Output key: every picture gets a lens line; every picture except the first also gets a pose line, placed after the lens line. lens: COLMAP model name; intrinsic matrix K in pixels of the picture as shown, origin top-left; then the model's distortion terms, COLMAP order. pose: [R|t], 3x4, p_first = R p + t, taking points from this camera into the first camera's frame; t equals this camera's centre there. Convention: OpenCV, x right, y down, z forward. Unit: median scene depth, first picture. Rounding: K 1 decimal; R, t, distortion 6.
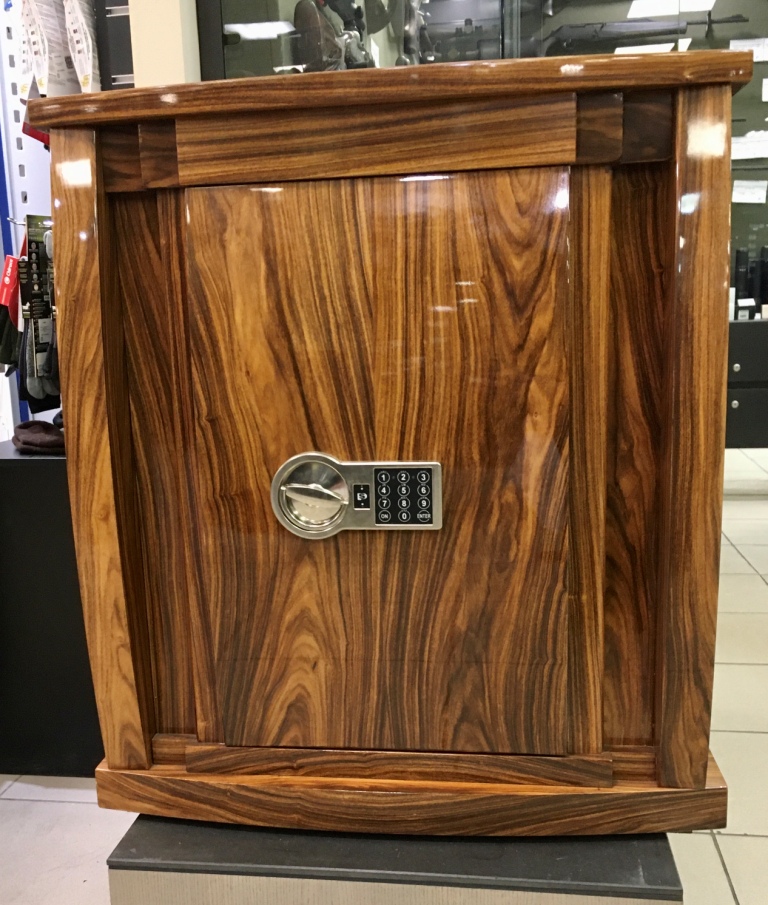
lens RADIAL K [[898.5, 0, 381.3], [0, 898.5, 484.0], [0, 0, 1]] dist [0.015005, -0.006879]
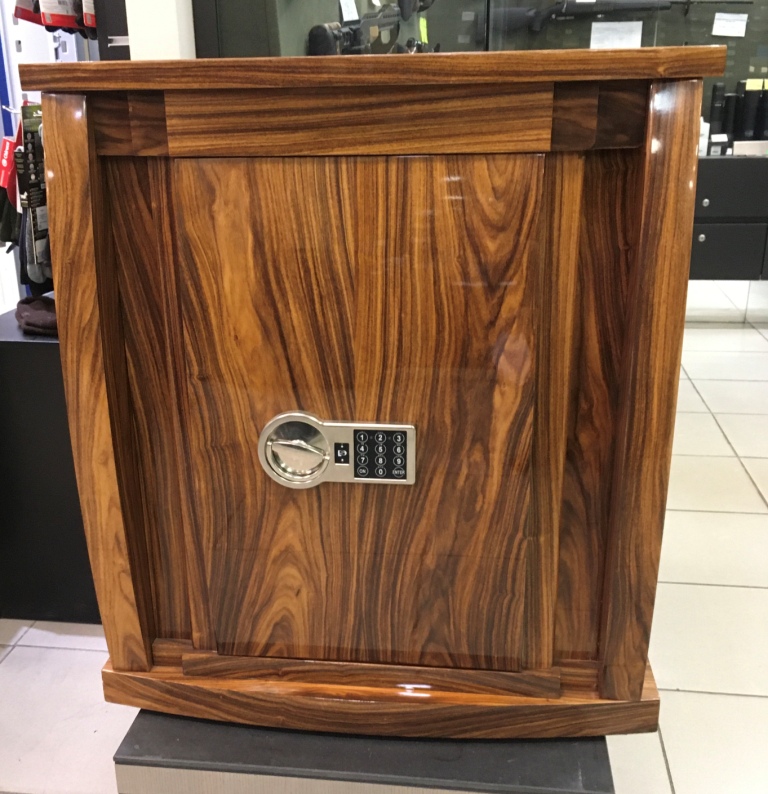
lens RADIAL K [[839.1, 0, 384.0], [0, 839.1, 397.0], [0, 0, 1]] dist [0.014755, -0.005157]
pose [[0.999650, 0.016162, 0.020950, 0.006783], [-0.018768, 0.991224, 0.130852, -0.184910], [-0.018651, -0.131200, 0.991180, 0.001432]]
